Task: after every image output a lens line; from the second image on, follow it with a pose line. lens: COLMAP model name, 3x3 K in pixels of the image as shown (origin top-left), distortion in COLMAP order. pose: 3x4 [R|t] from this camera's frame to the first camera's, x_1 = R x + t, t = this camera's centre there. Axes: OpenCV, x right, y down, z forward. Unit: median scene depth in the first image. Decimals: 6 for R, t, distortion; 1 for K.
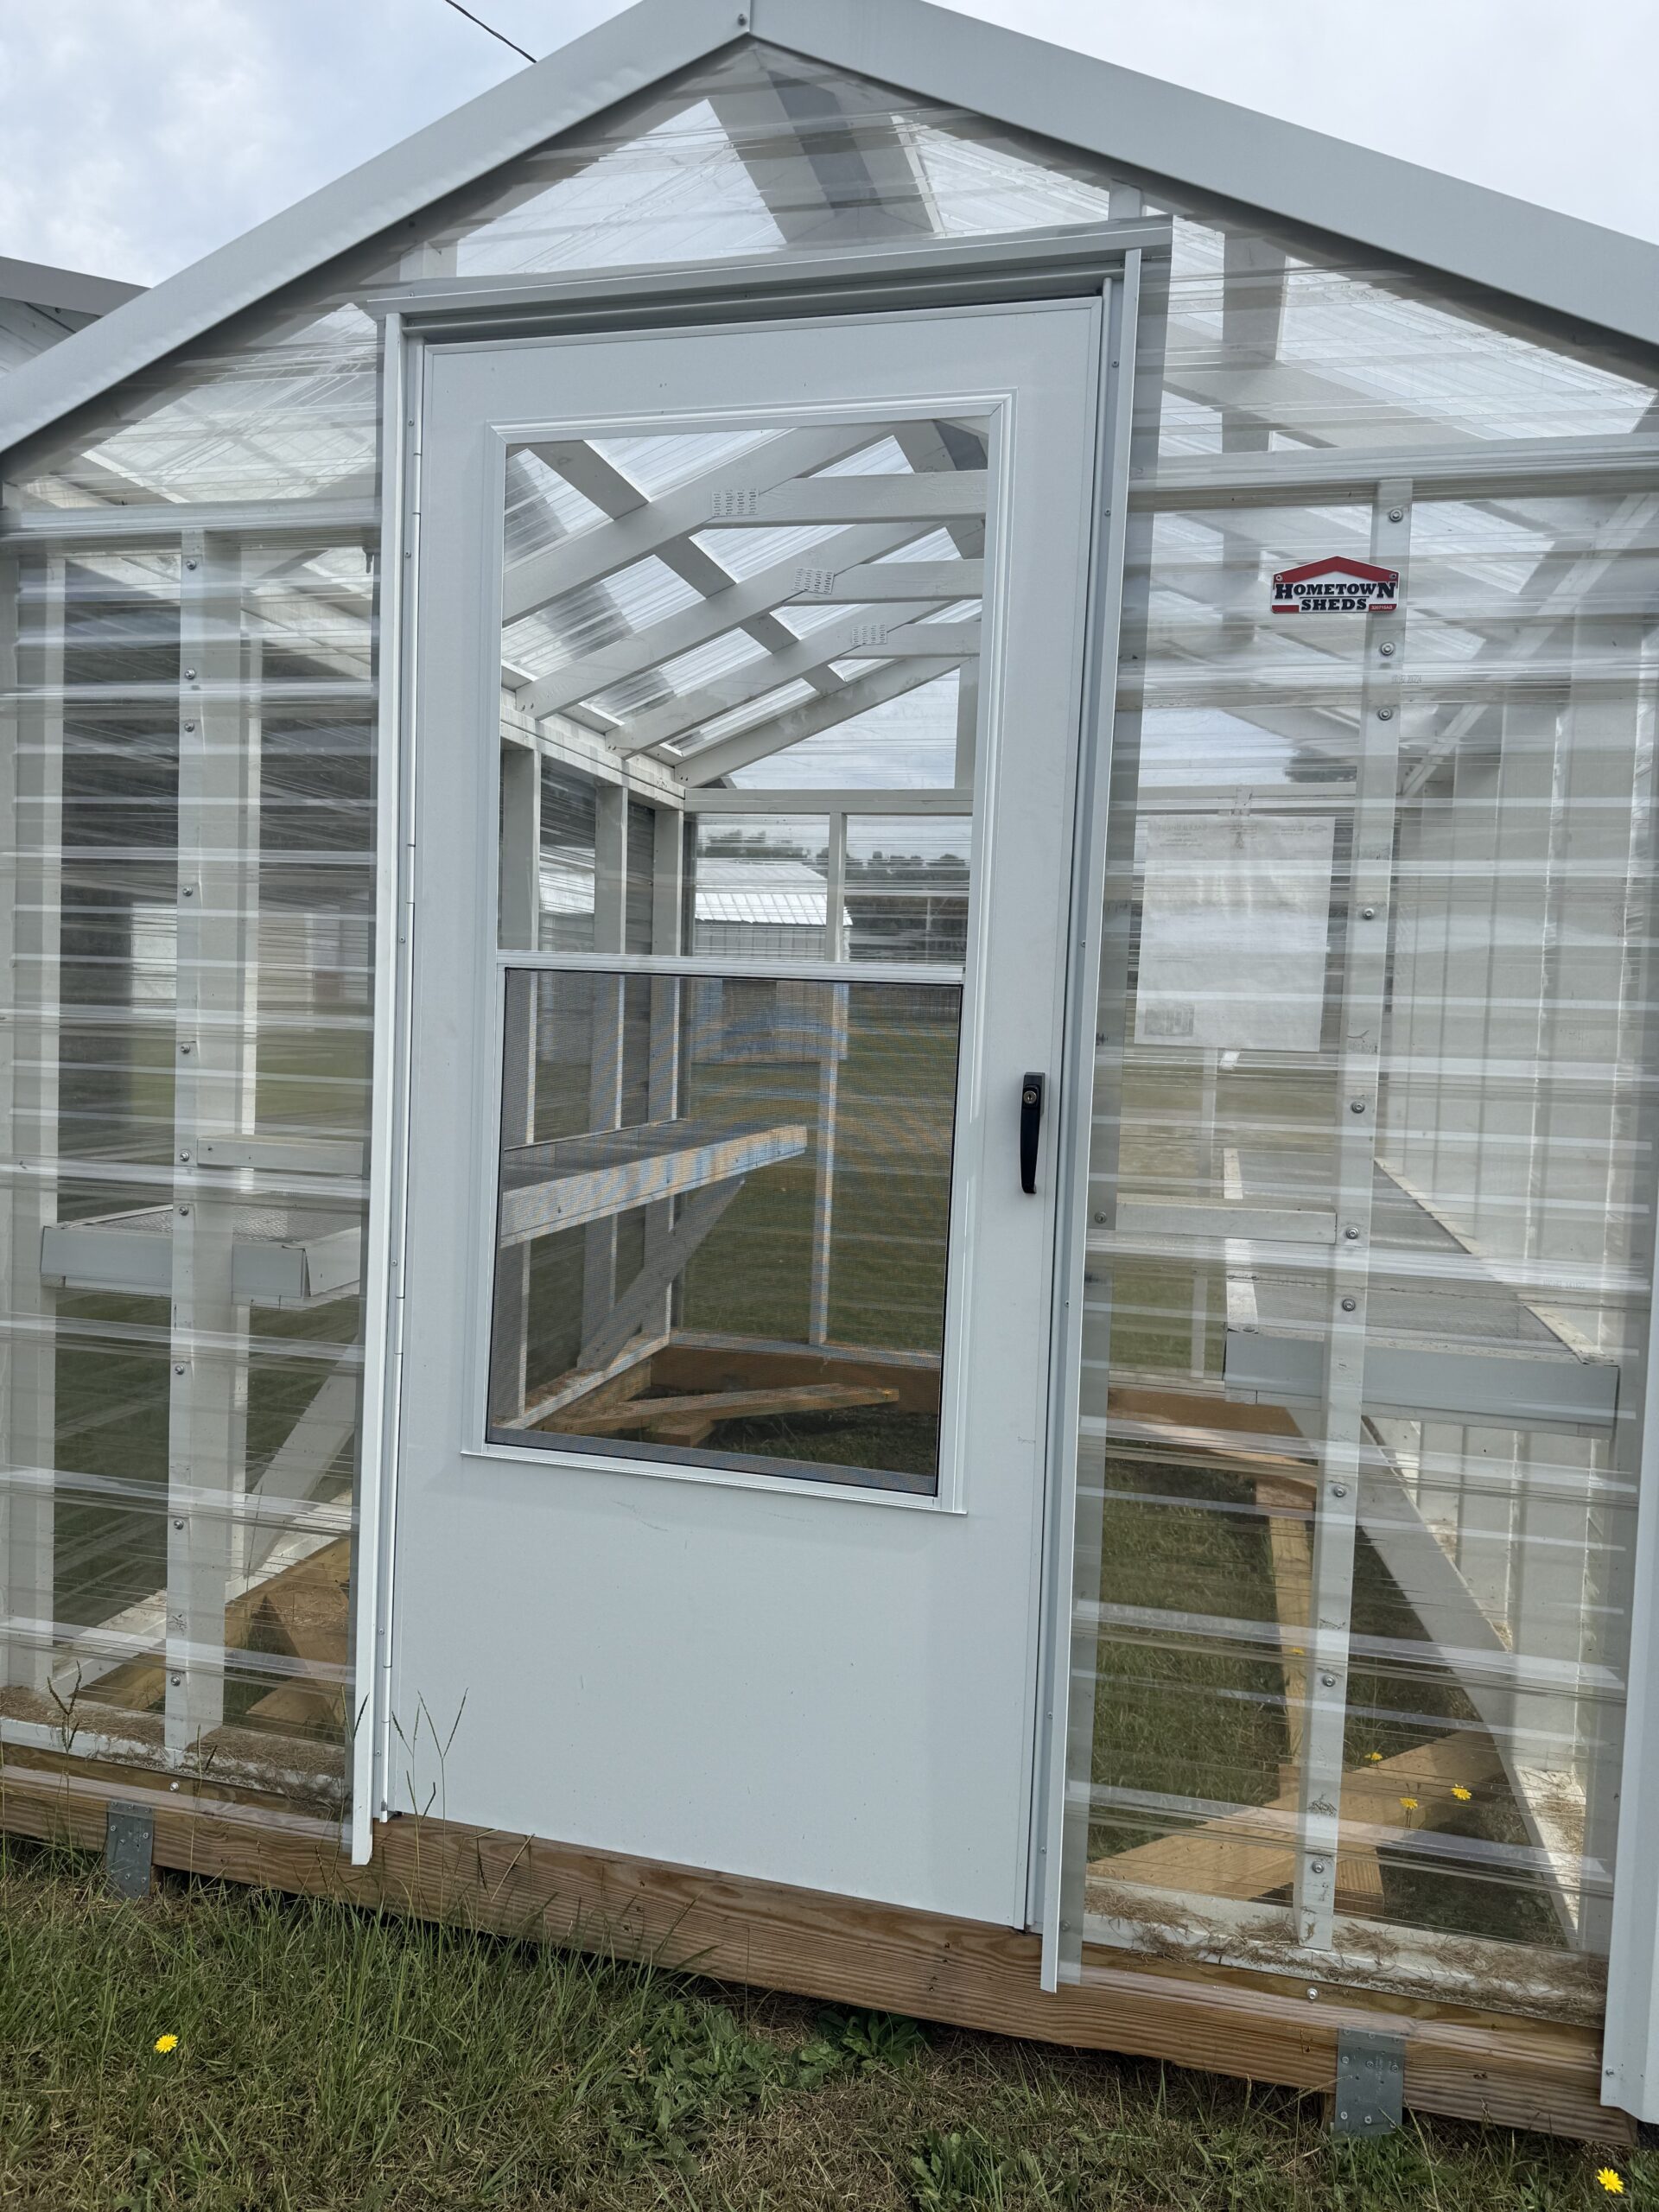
lens RADIAL K [[1559.4, 0, 836.6], [0, 1559.4, 1104.9], [0, 0, 1]] dist [0.038124, -0.050676]
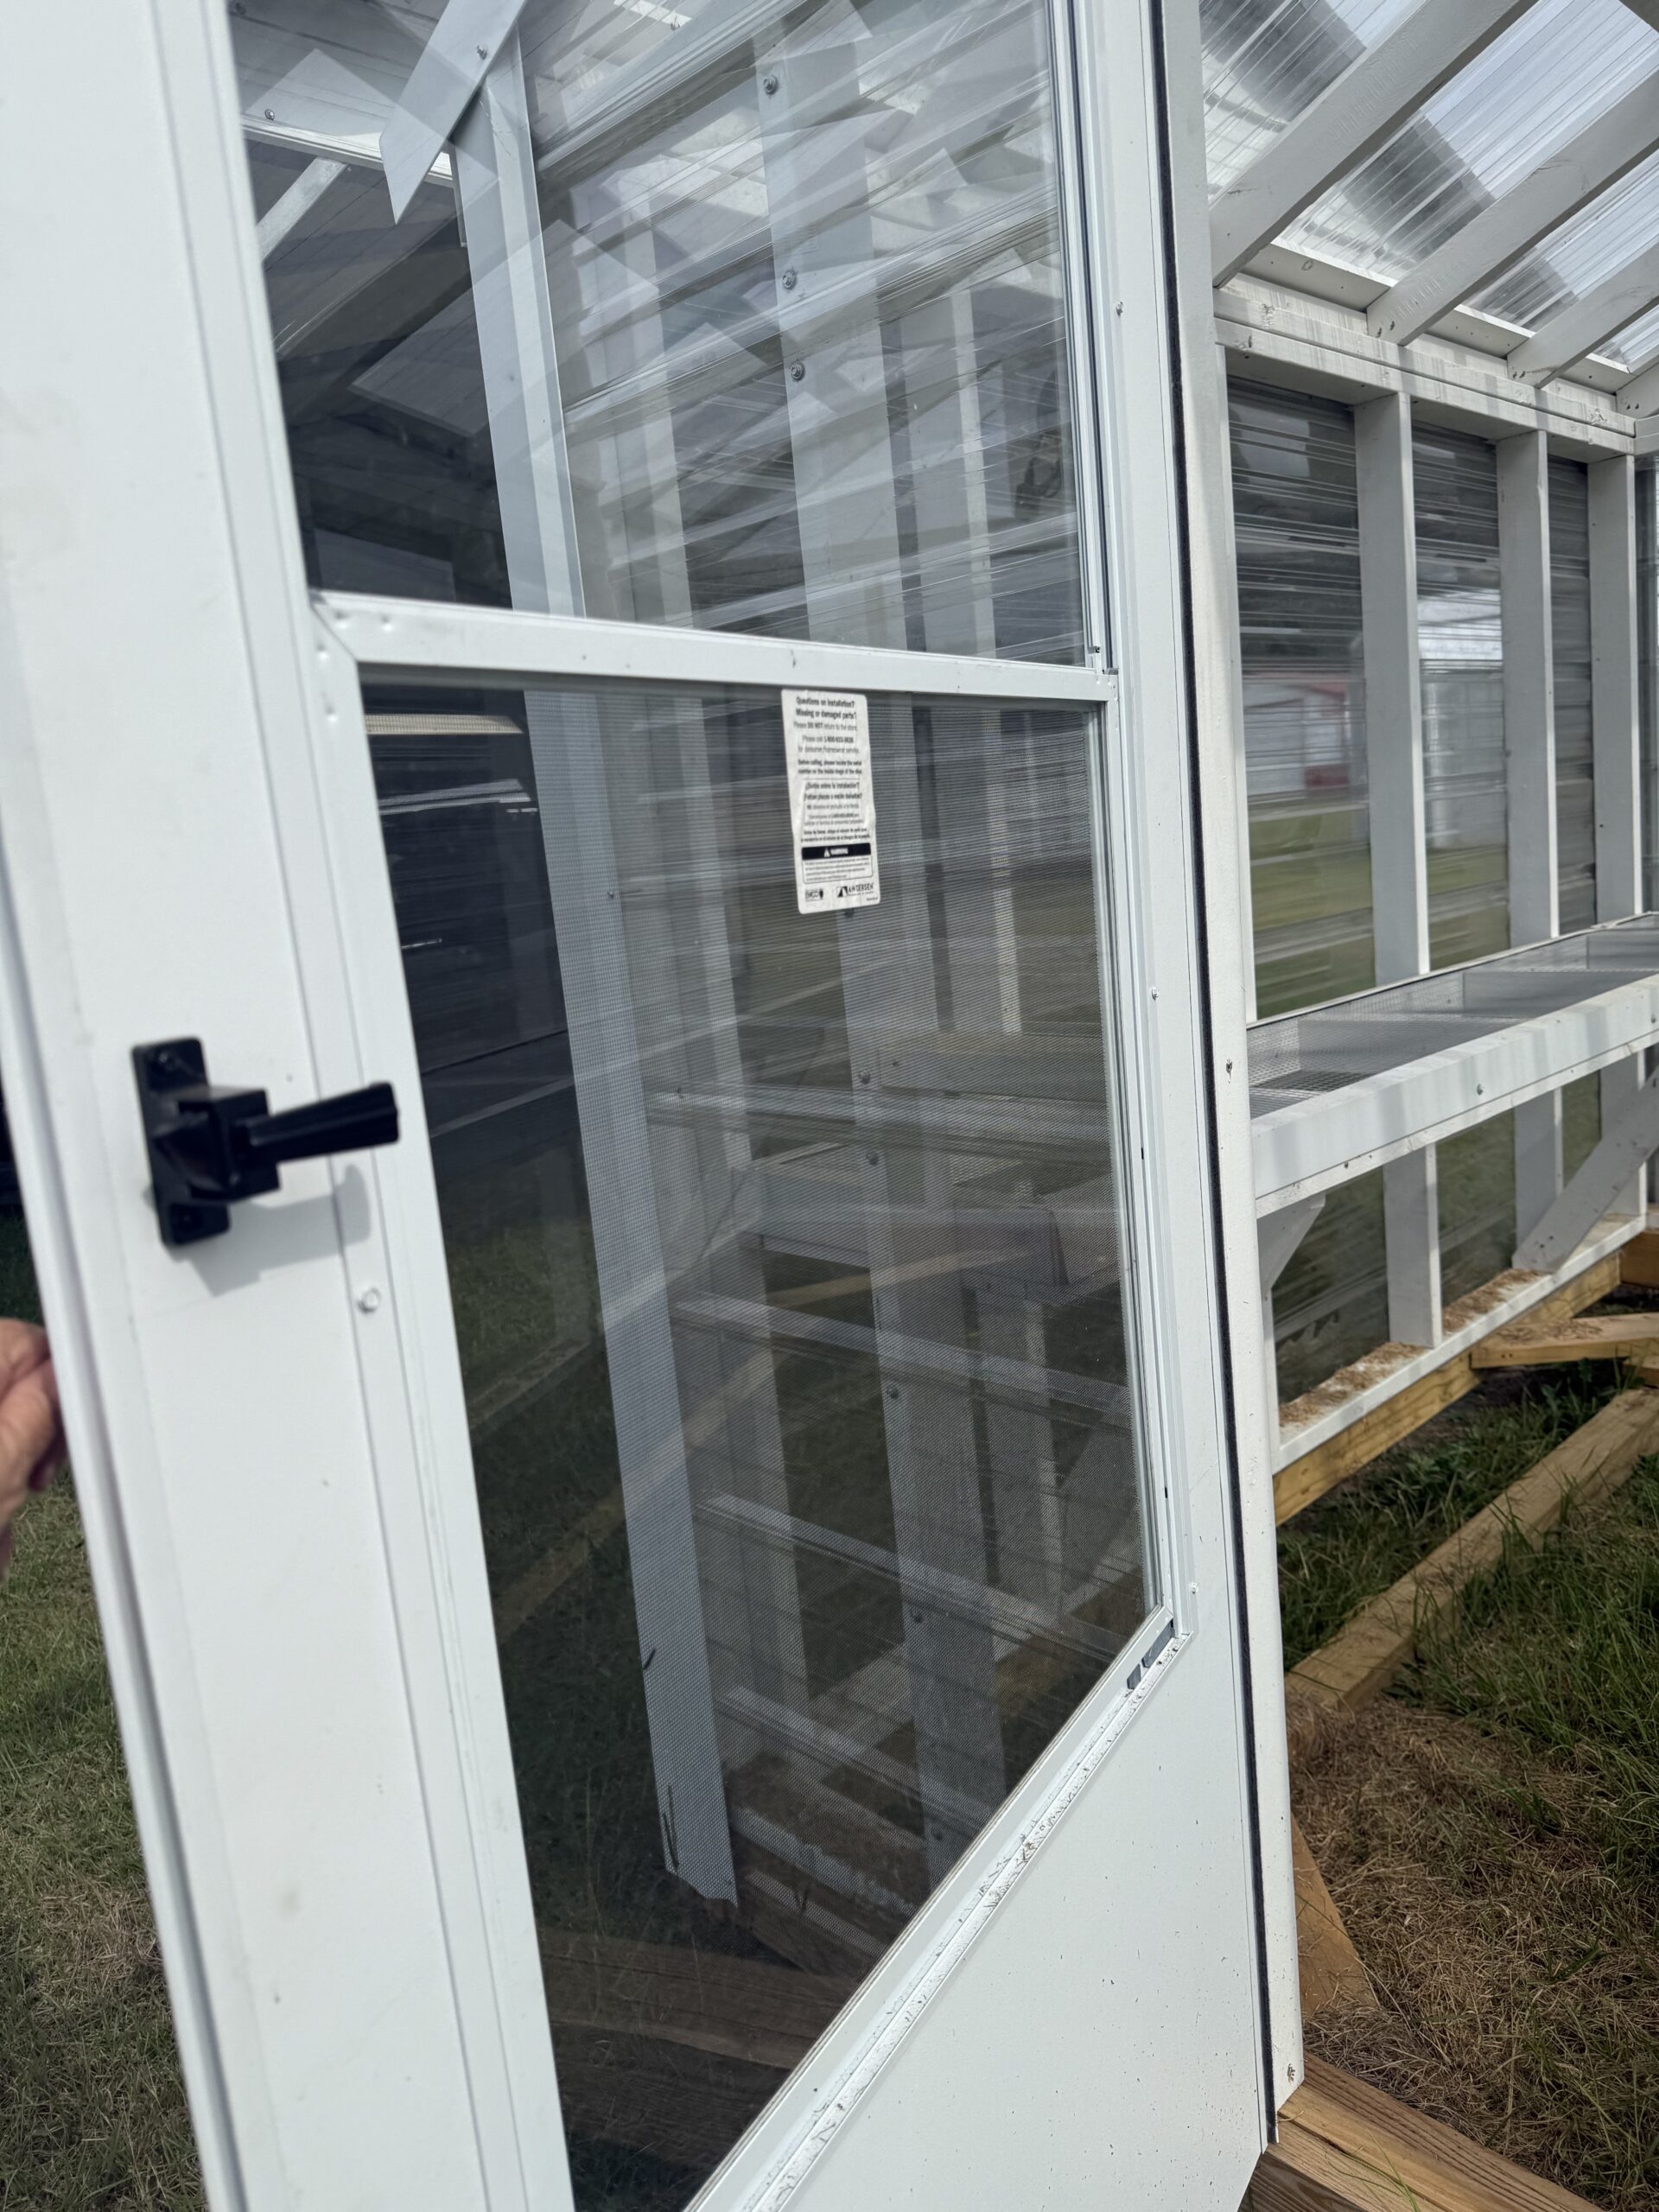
lens RADIAL K [[1559.4, 0, 828.8], [0, 1559.4, 1116.6], [0, 0, 1]] dist [0.038124, -0.050676]
pose [[0.845331, -0.031590, -0.533309, -0.044198], [0.100060, 0.989947, 0.099964, -0.008505], [0.524790, -0.137866, 0.839993, 0.231785]]
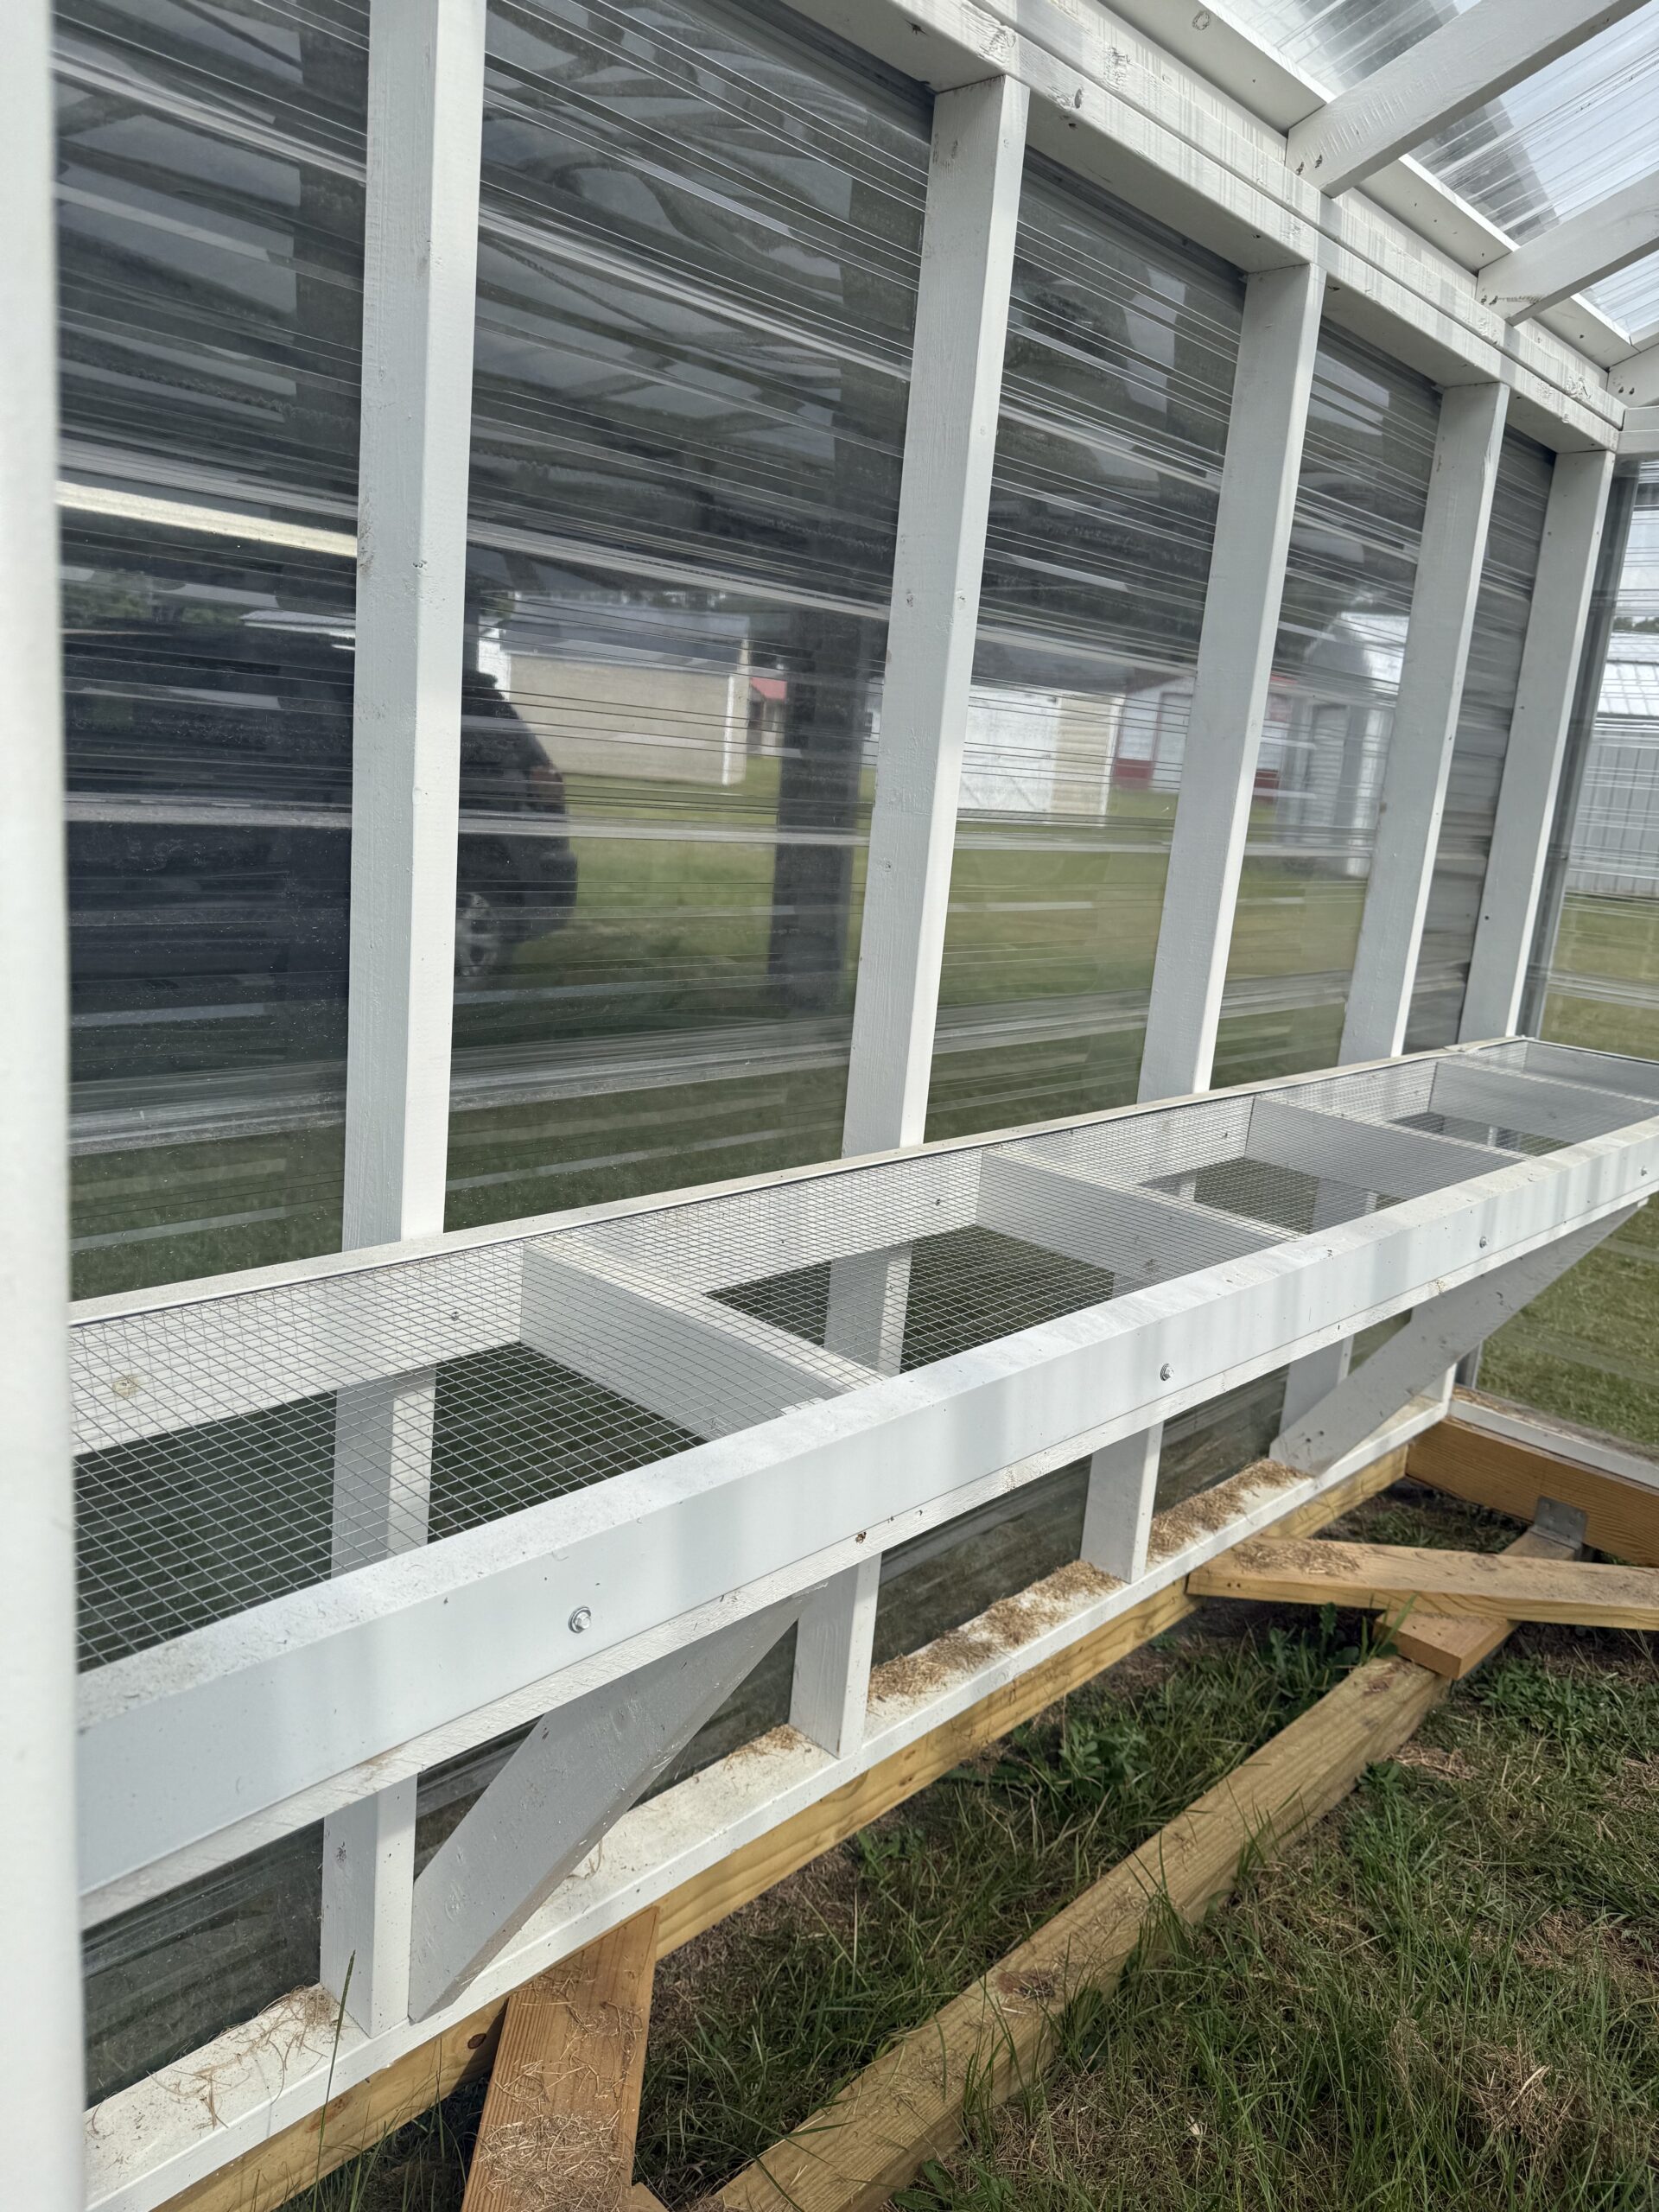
lens RADIAL K [[1559.4, 0, 848.5], [0, 1559.4, 1096.5], [0, 0, 1]] dist [0.038124, -0.050676]
pose [[0.875429, 0.140266, -0.462546, -0.056234], [-0.083219, 0.986416, 0.141625, -0.033157], [0.476128, -0.085490, 0.875210, 0.452088]]
